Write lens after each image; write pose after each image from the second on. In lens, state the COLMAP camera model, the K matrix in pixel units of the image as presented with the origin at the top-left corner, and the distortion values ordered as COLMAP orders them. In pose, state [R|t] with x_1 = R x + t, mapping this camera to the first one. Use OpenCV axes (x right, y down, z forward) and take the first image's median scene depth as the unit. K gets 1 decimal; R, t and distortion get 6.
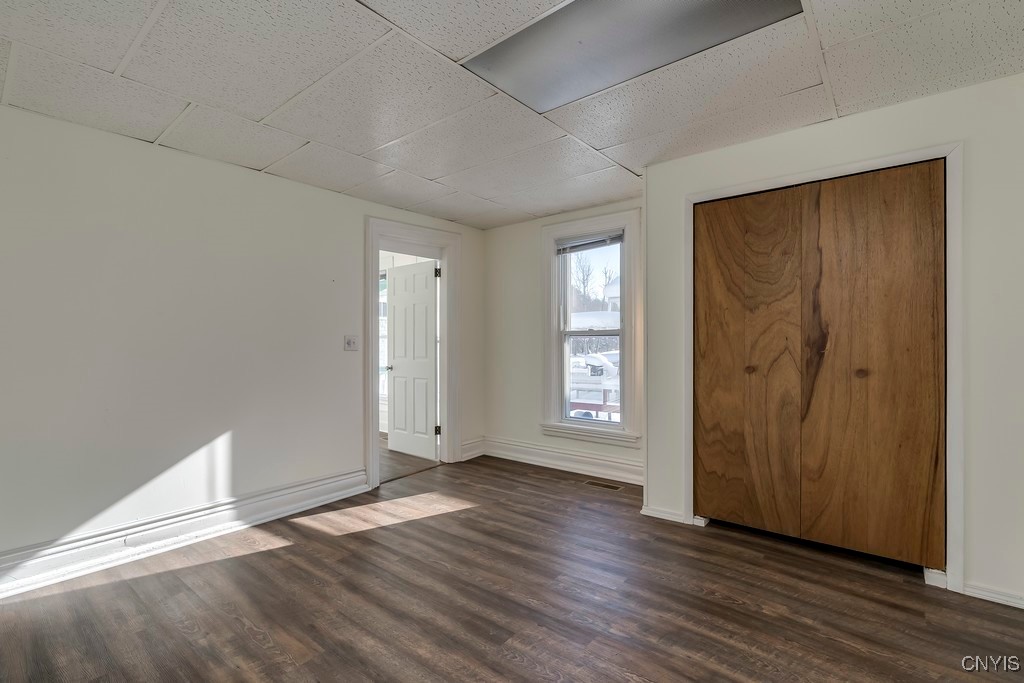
lens RADIAL K [[466.0, 0, 514.0], [0, 466.0, 334.5], [0, 0, 1]] dist [-0.012597, 0.003072]
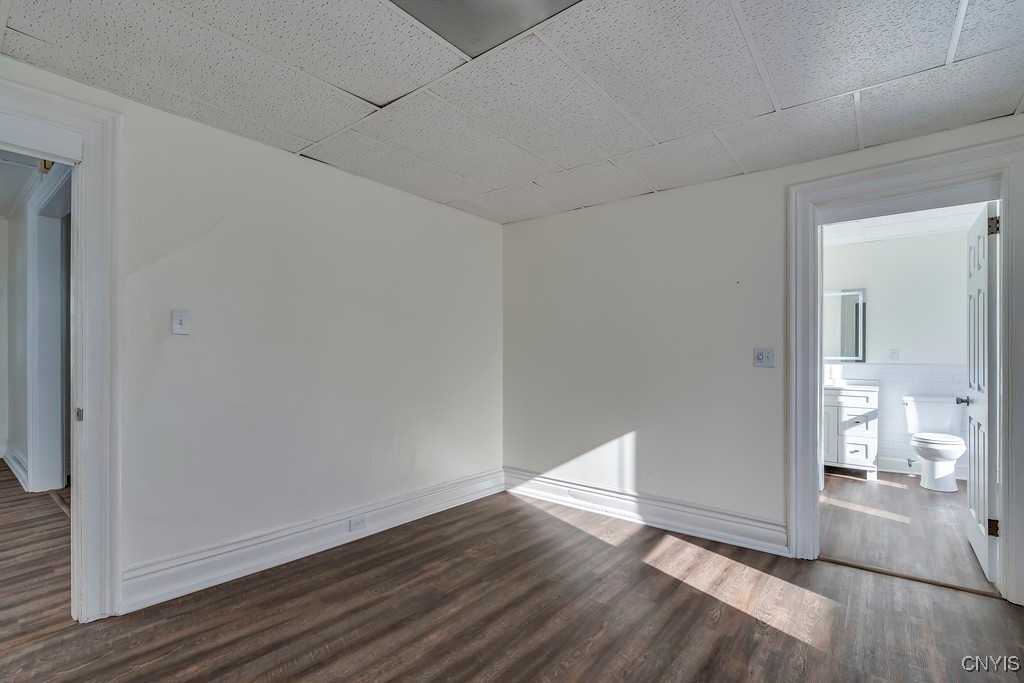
lens RADIAL K [[466.0, 0, 512.0], [0, 466.0, 351.5], [0, 0, 1]] dist [-0.012597, 0.003072]
pose [[0.010728, 0.000754, -0.999942, 0.528165], [0.007284, 0.999973, 0.000832, 0.005477], [0.999916, -0.007293, 0.010722, 0.693616]]
